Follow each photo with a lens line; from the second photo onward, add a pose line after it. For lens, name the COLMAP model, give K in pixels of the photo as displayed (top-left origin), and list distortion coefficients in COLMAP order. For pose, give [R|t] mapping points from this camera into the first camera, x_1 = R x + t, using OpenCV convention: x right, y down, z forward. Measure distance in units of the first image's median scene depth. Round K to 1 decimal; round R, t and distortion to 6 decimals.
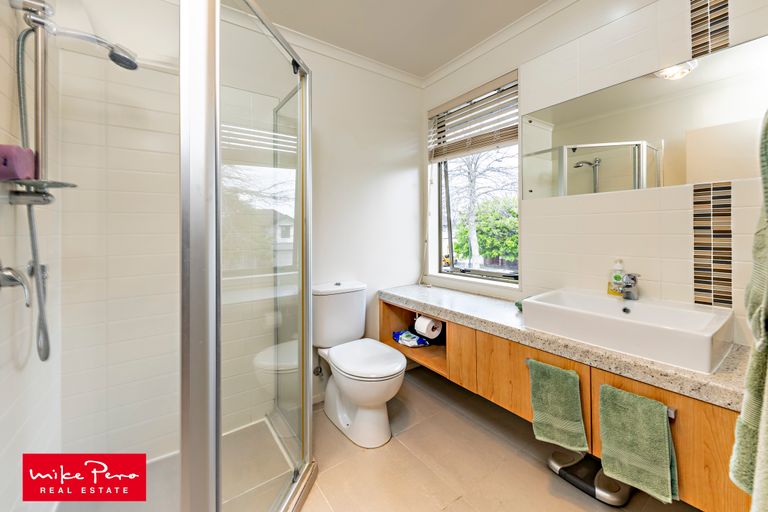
lens RADIAL K [[313.3, 0, 383.7], [0, 313.3, 230.4], [0, 0, 1]] dist [-0.002154, -0.000299]
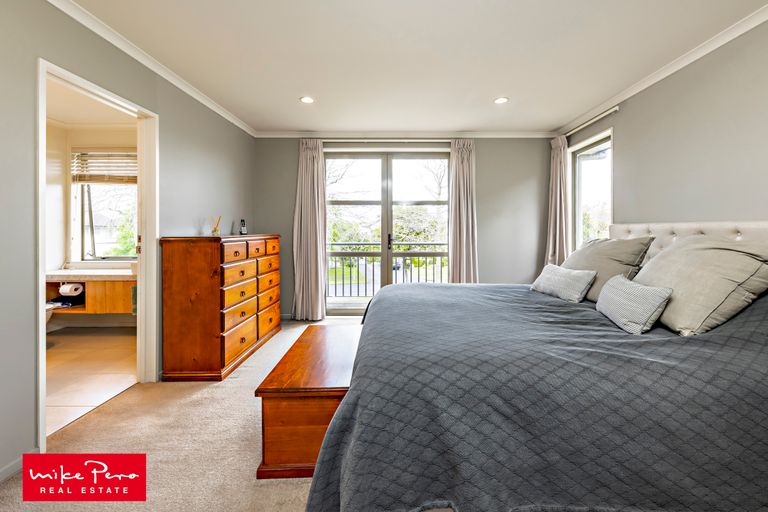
lens RADIAL K [[313.3, 0, 383.7], [0, 313.3, 230.4], [0, 0, 1]] dist [-0.002154, -0.000299]
pose [[0.596022, 0.009994, 0.802906, -0.159970], [-0.003030, 0.999943, -0.010197, 0.010270], [-0.802962, 0.003645, 0.596019, -1.037173]]
